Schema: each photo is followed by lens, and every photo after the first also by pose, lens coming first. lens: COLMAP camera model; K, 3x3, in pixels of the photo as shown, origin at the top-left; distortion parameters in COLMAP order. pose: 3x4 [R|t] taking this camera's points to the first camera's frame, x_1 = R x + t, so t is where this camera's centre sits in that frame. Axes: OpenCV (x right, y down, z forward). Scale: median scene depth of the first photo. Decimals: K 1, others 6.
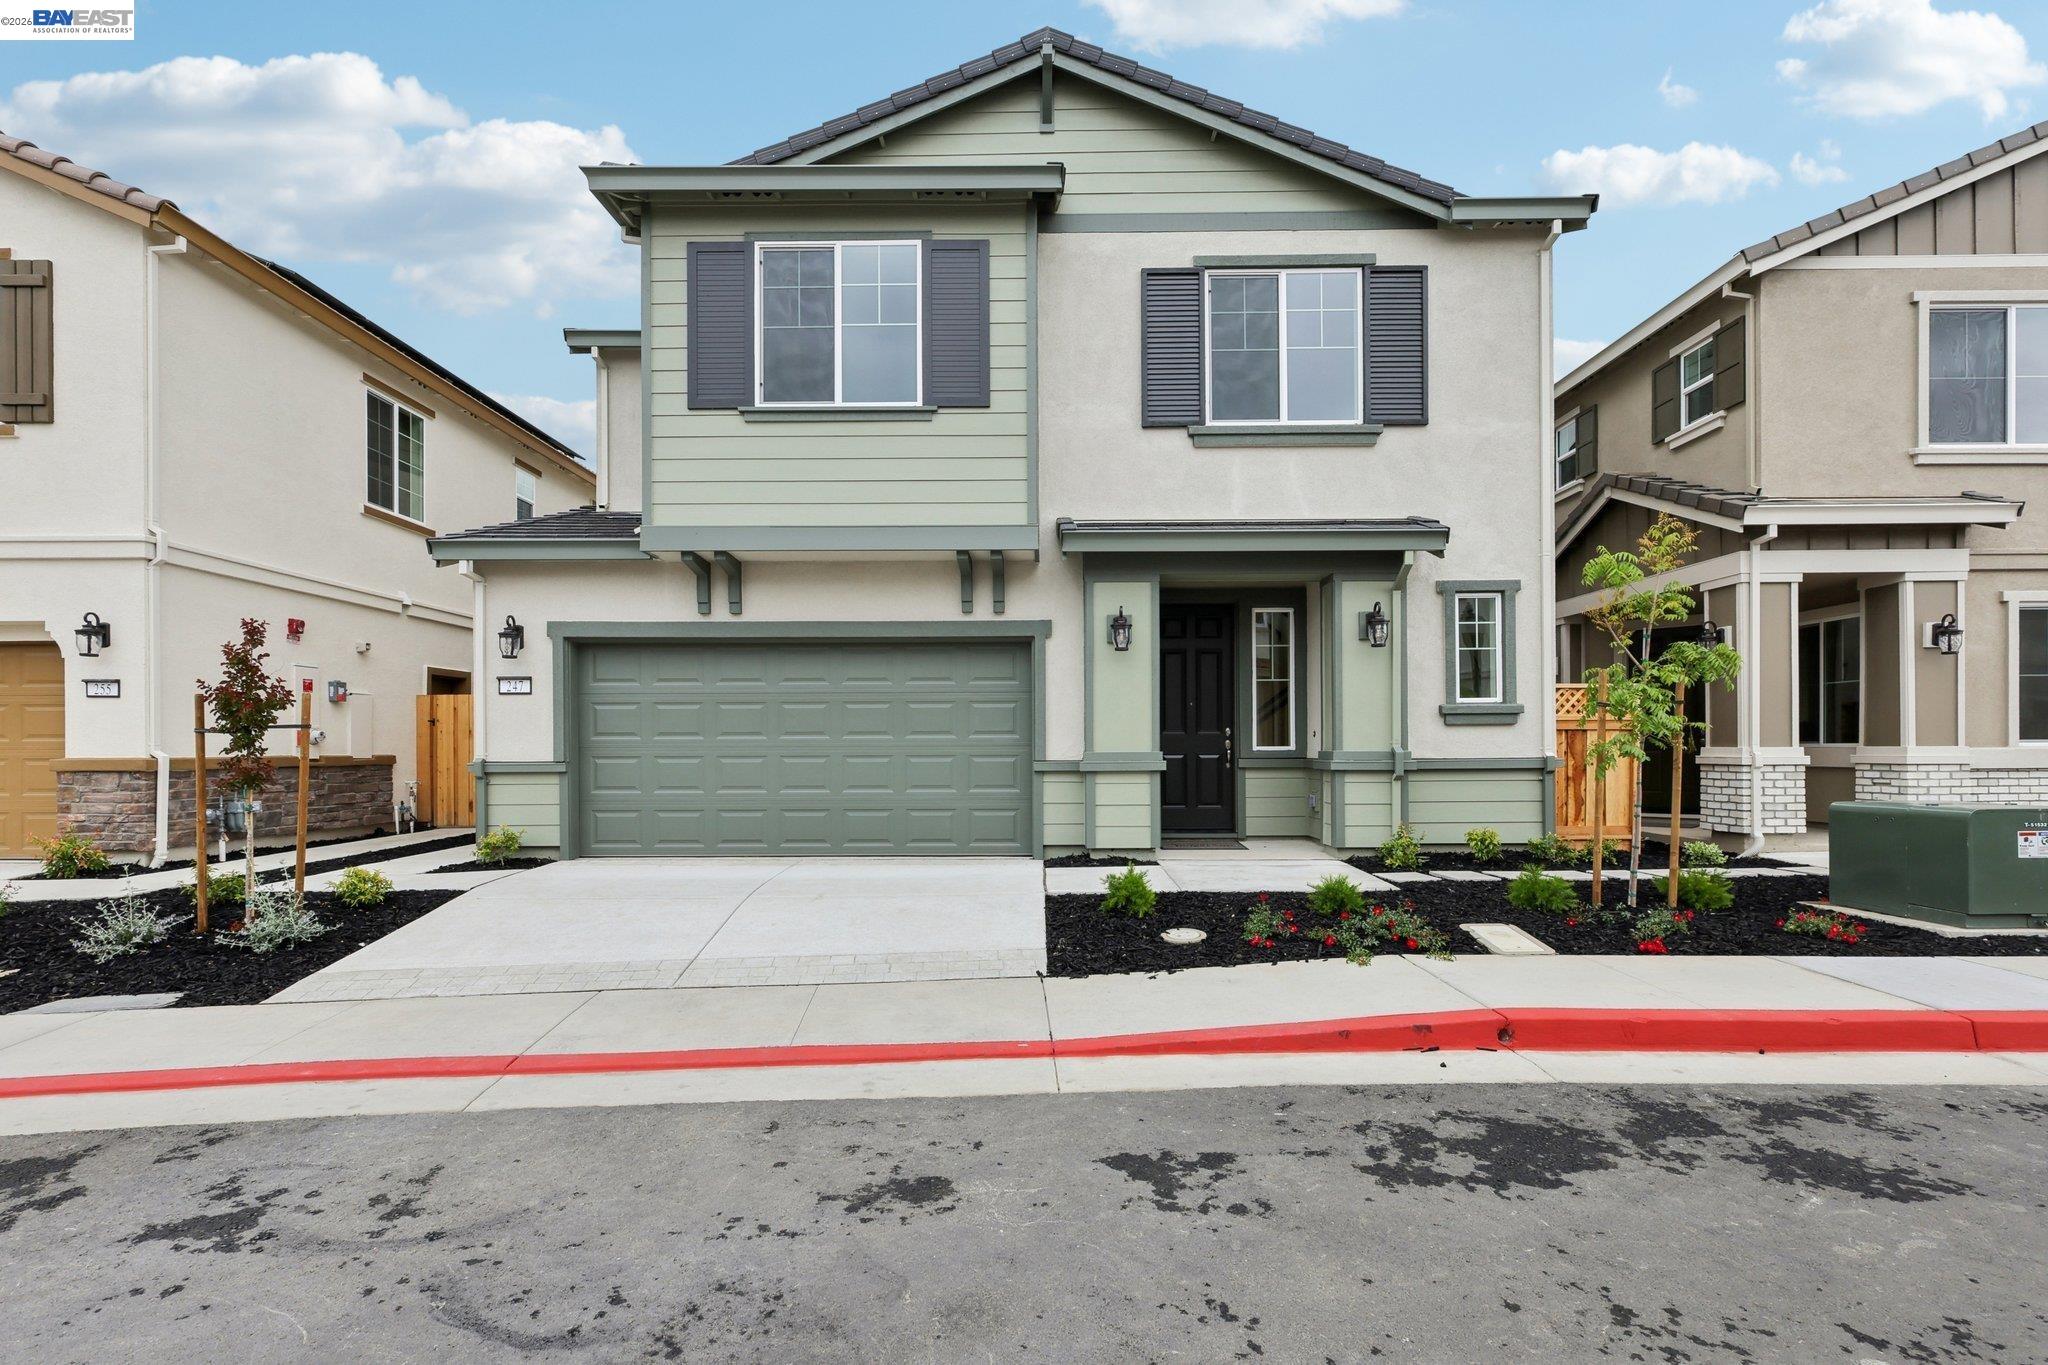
lens RADIAL K [[957.0, 0, 1024.1], [0, 957.0, 750.0], [0, 0, 1]] dist [-0.001621, 0.000434]
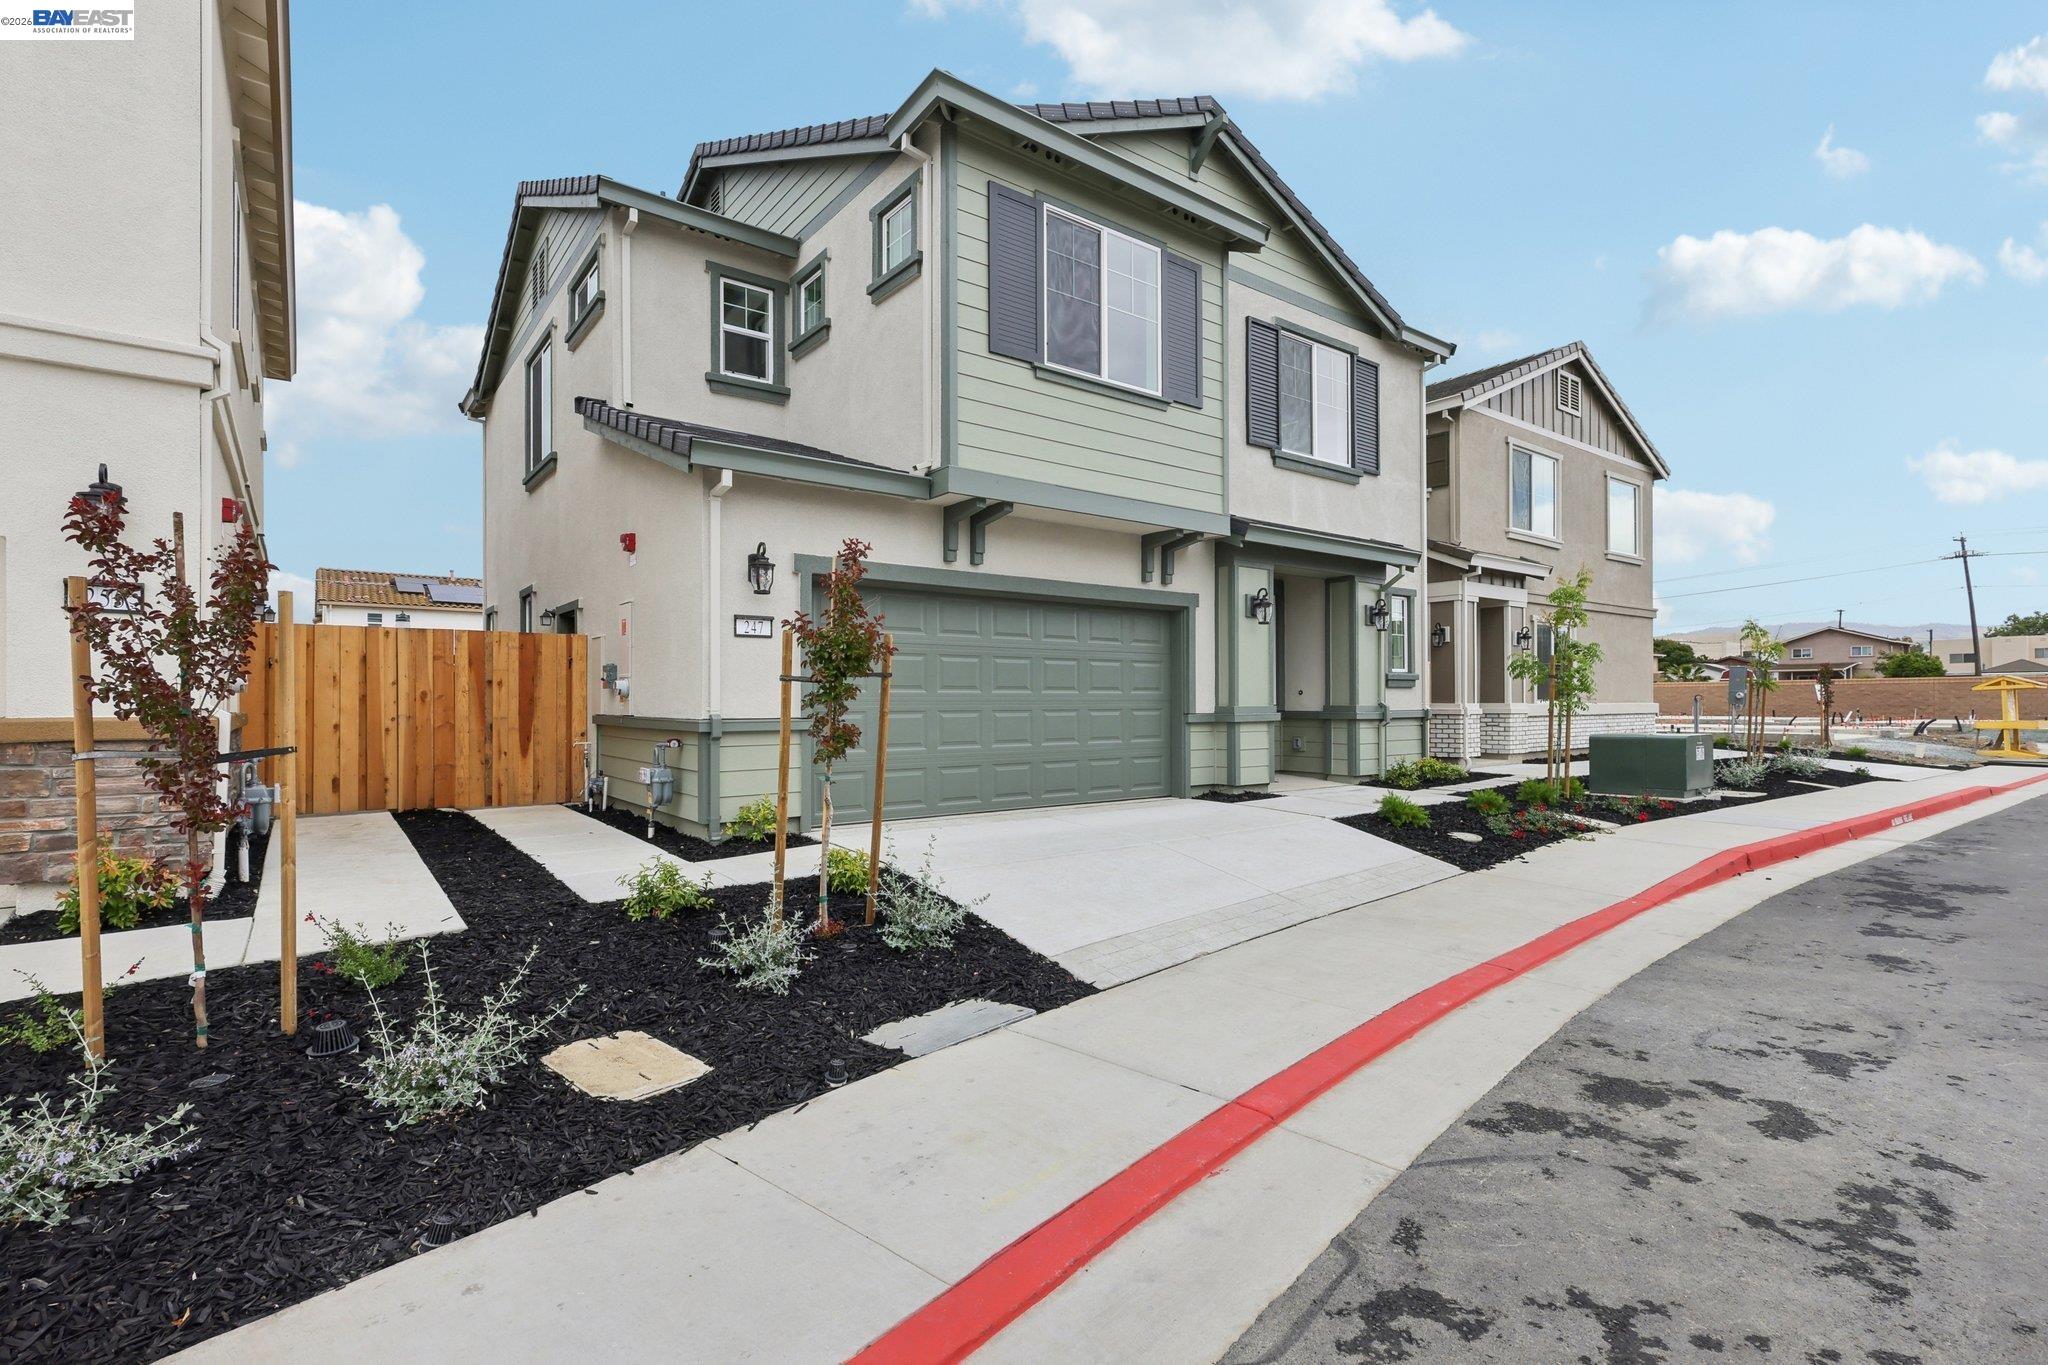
lens RADIAL K [[950.4, 0, 993.6], [0, 950.4, 699.6], [0, 0, 1]] dist [0.000529, 0.000173]
pose [[0.796988, 0.003749, 0.603984, -0.886052], [0.000026, 0.999981, -0.006241, 0.001269], [-0.603995, 0.004989, 0.796972, 0.222080]]
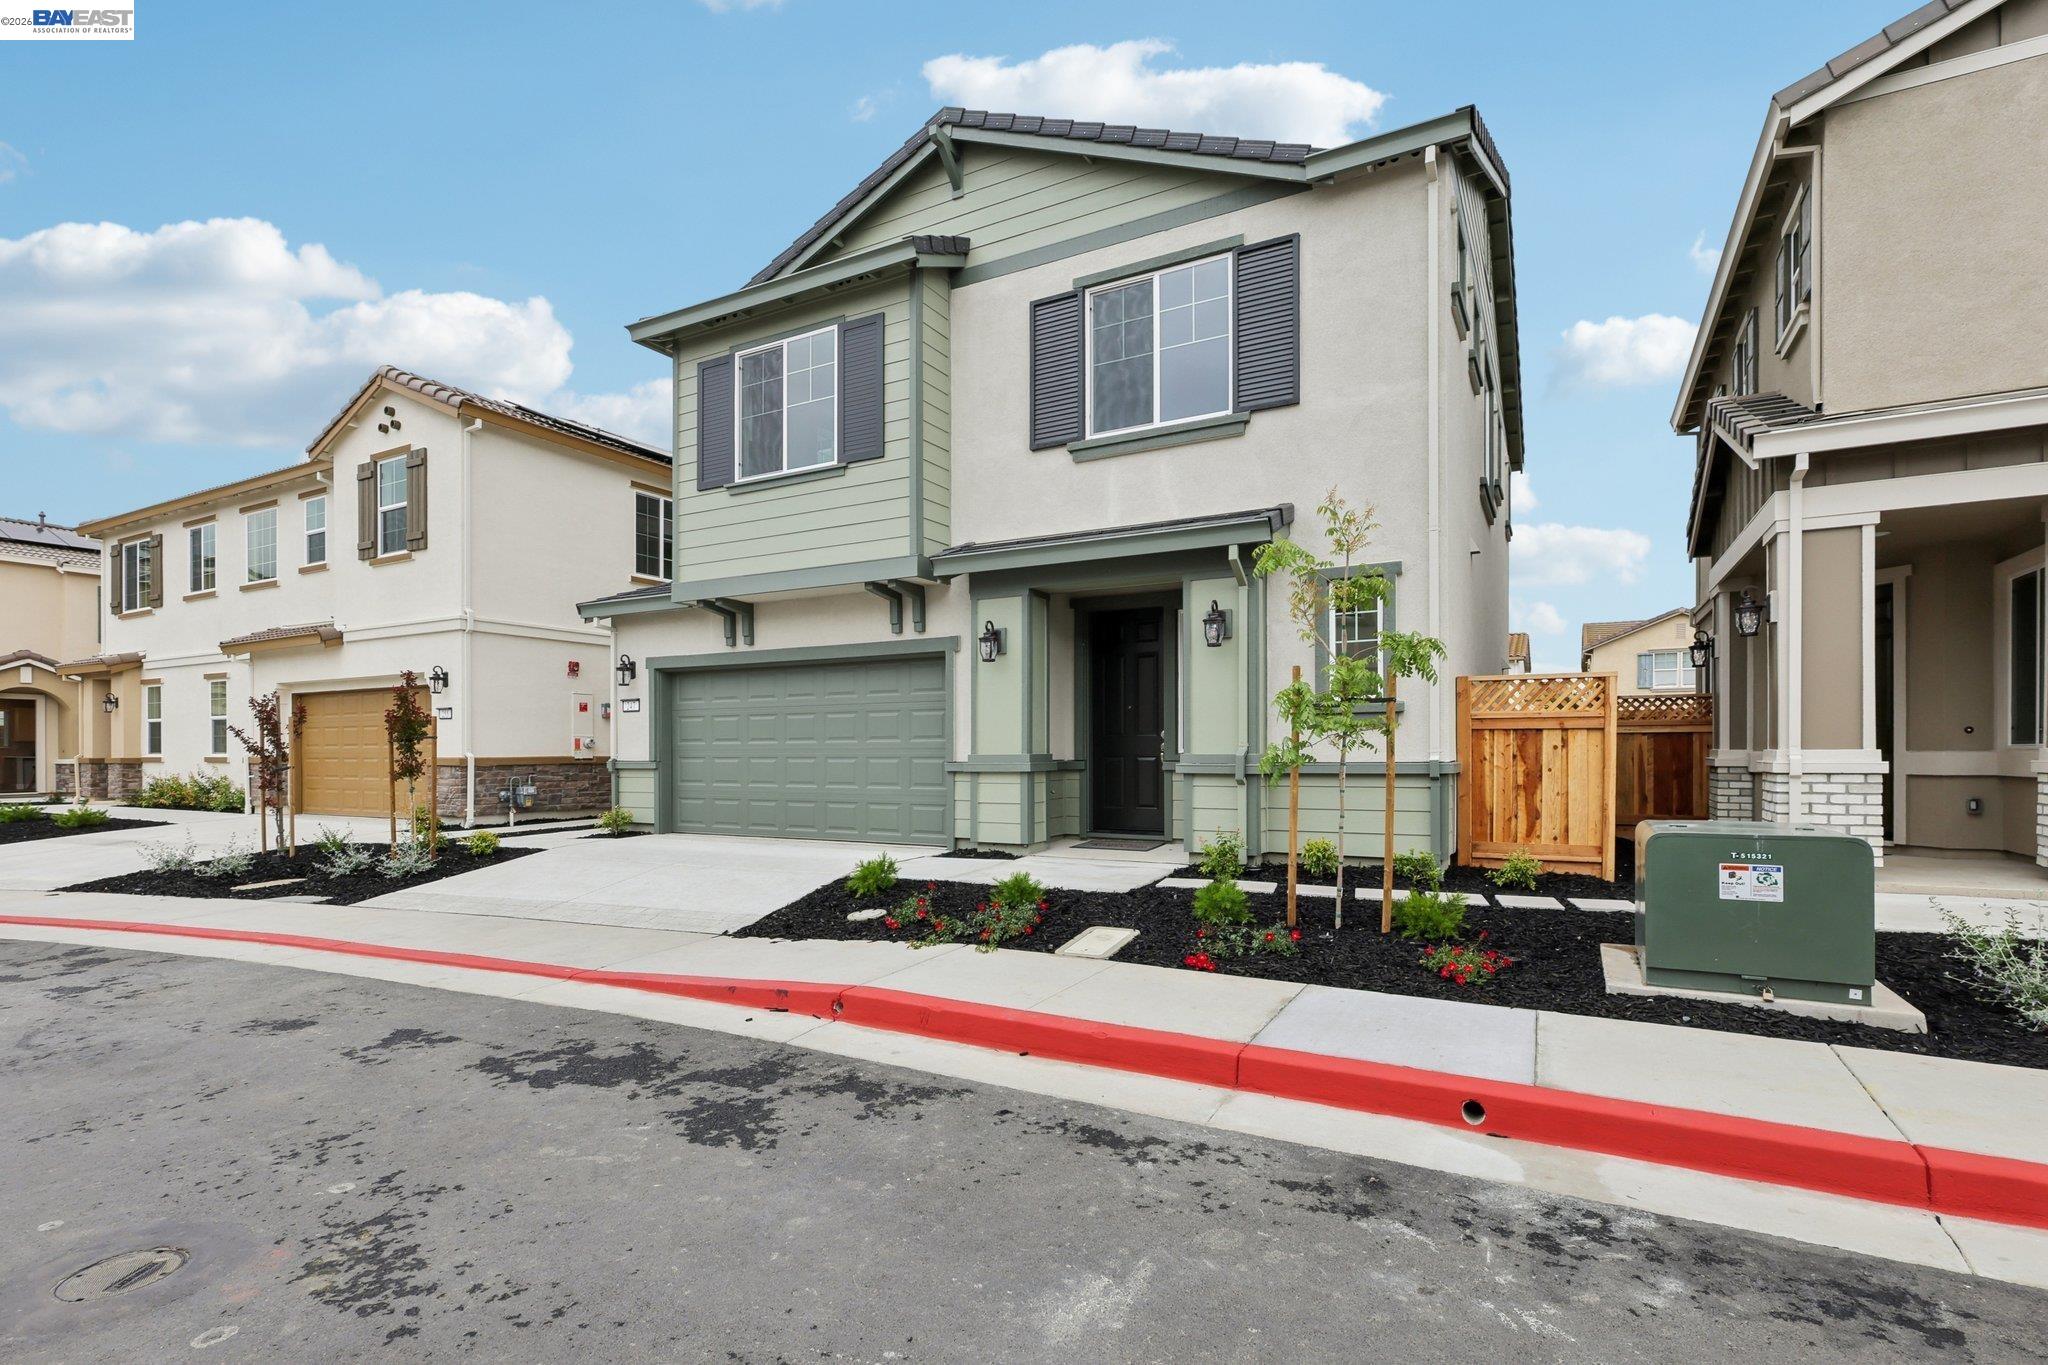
lens RADIAL K [[957.0, 0, 1024.1], [0, 957.0, 750.0], [0, 0, 1]] dist [-0.001621, 0.000434]
pose [[0.883241, -0.000347, -0.468919, 0.623983], [-0.000080, 1.000000, -0.000890, -0.002066], [0.468919, 0.000823, 0.883241, 0.053608]]
